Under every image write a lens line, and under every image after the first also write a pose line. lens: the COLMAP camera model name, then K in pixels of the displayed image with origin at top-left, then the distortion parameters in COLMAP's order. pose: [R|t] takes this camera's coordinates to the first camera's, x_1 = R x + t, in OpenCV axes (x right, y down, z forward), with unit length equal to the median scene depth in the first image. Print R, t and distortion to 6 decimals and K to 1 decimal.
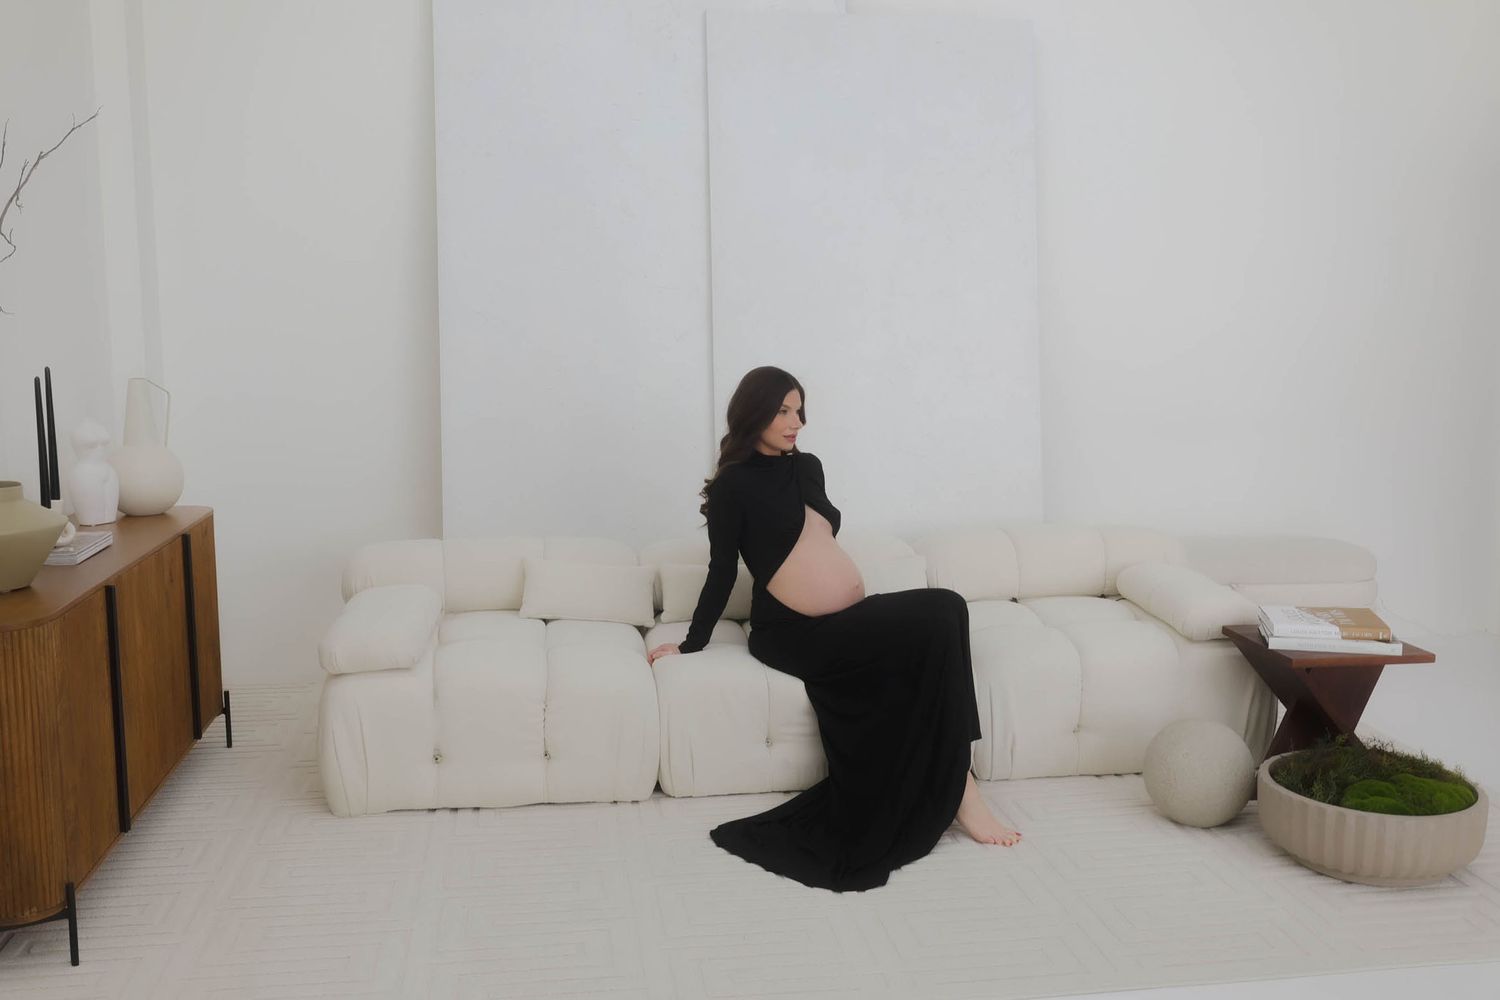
lens RADIAL K [[1465.1, 0, 760.5], [0, 1465.1, 511.3], [0, 0, 1]] dist [0.020413, 0.000000]
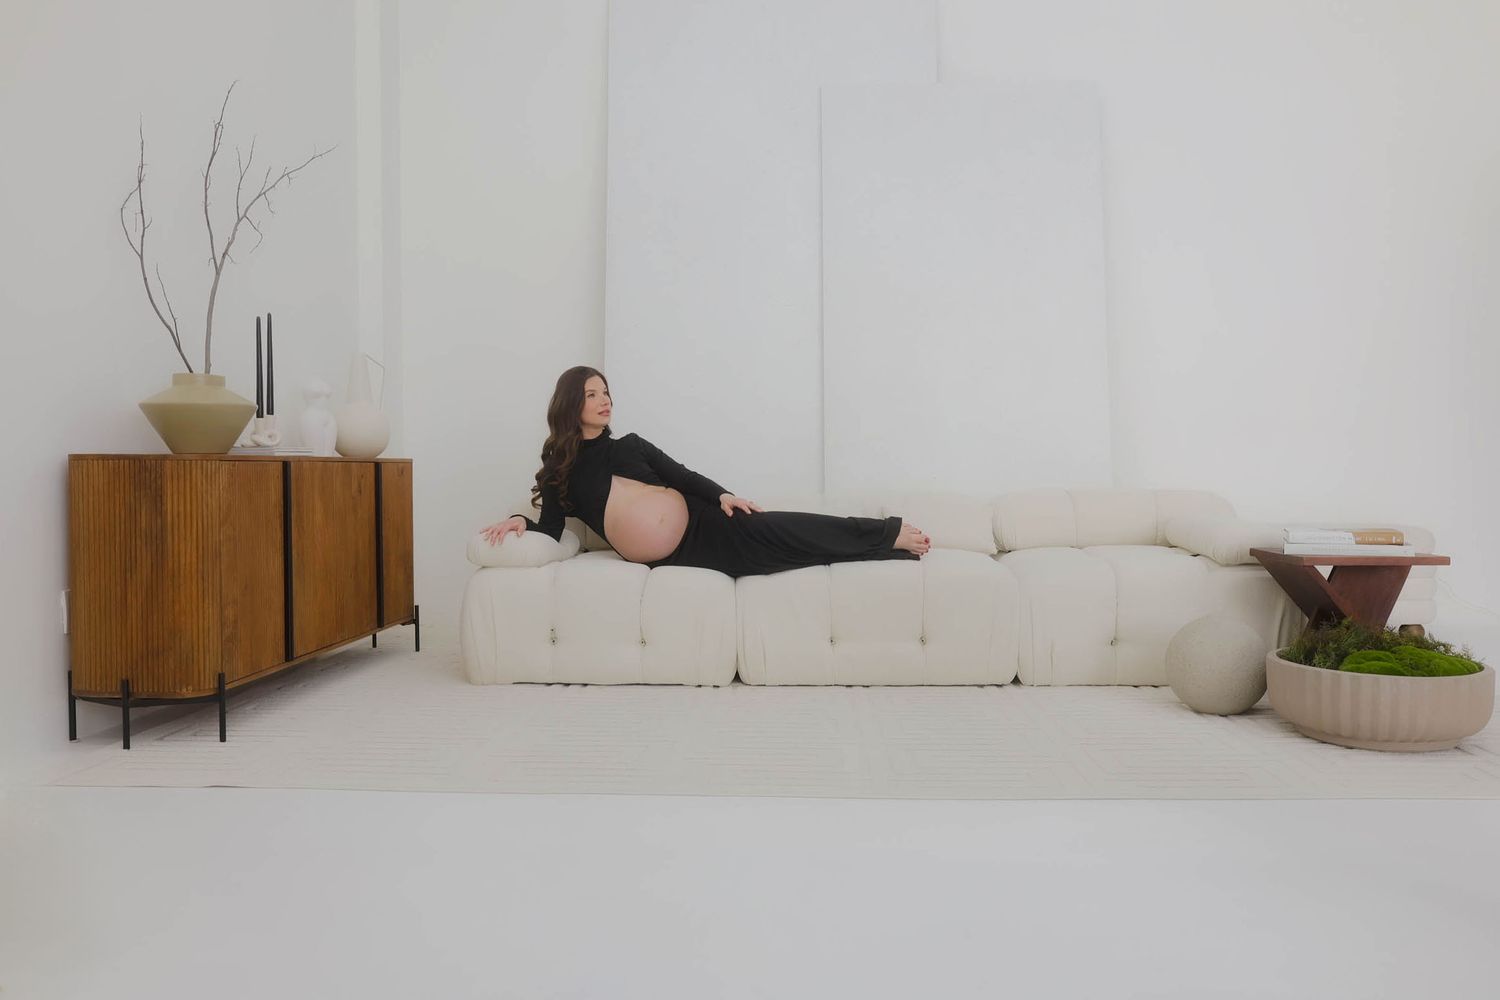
lens RADIAL K [[1179.2, 0, 753.1], [0, 1179.2, 497.0], [0, 0, 1]] dist [-0.001431, 0.010744]
pose [[0.981475, 0.000267, -0.191589, 0.129106], [-0.023305, 0.992740, -0.118005, 0.165584], [0.190166, 0.120284, 0.974356, 0.072898]]
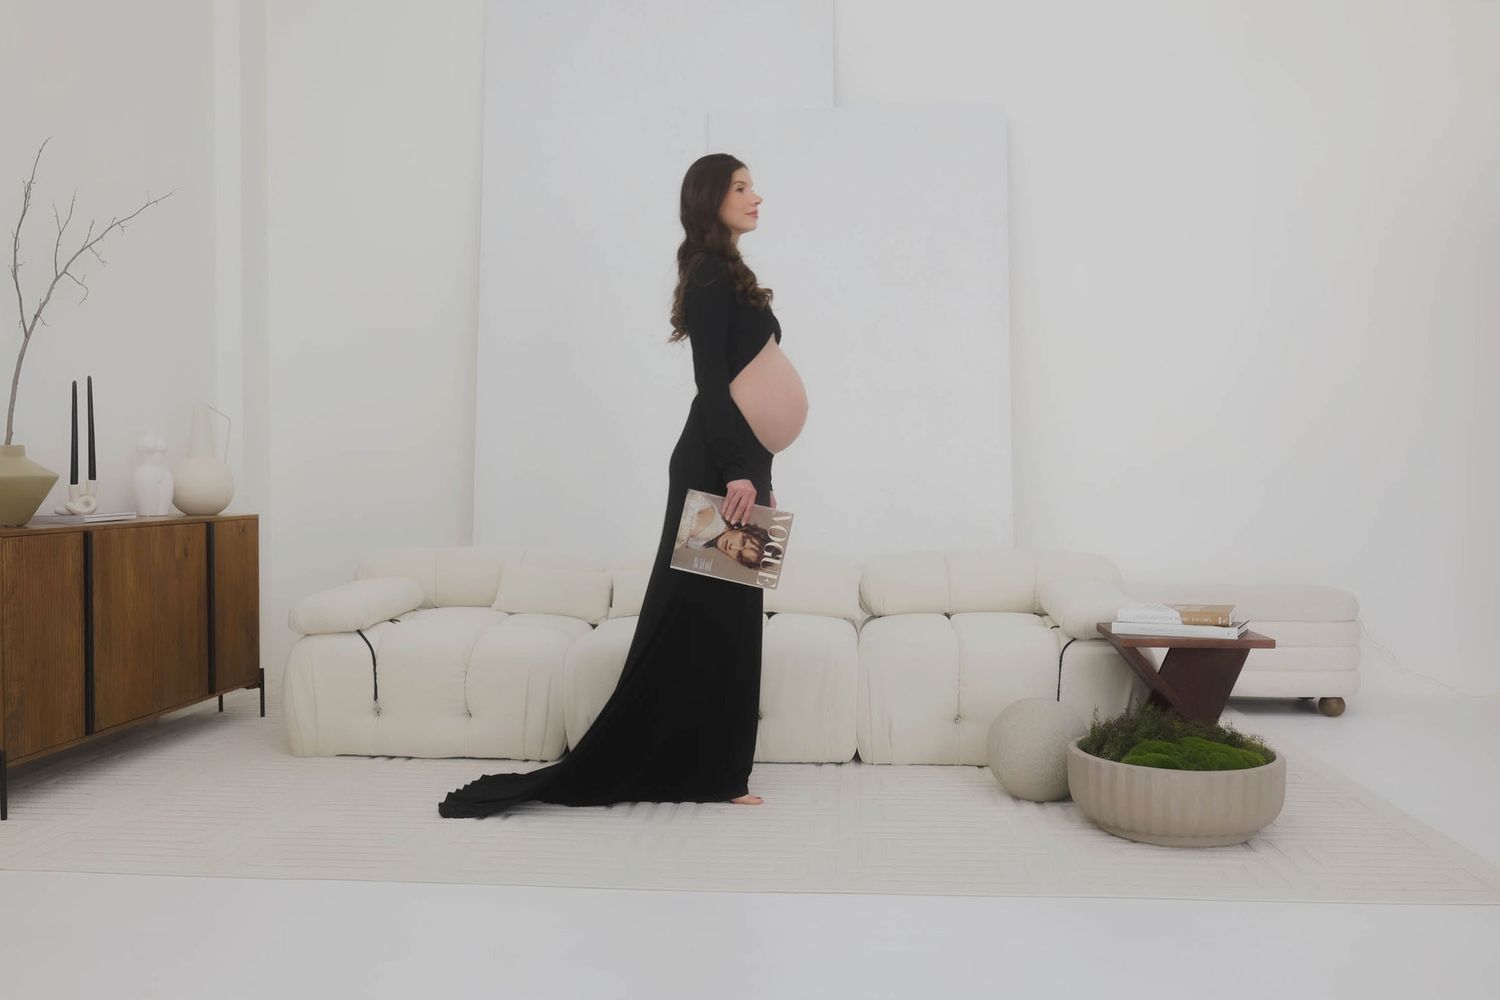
lens RADIAL K [[1371.5, 0, 739.7], [0, 1371.5, 501.6], [0, 0, 1]] dist [0.029449, -0.001722]
pose [[0.972134, 0.003016, -0.234408, 0.321458], [-0.032144, 0.992188, -0.120543, 0.128327], [0.232213, 0.124718, 0.964636, -0.008828]]
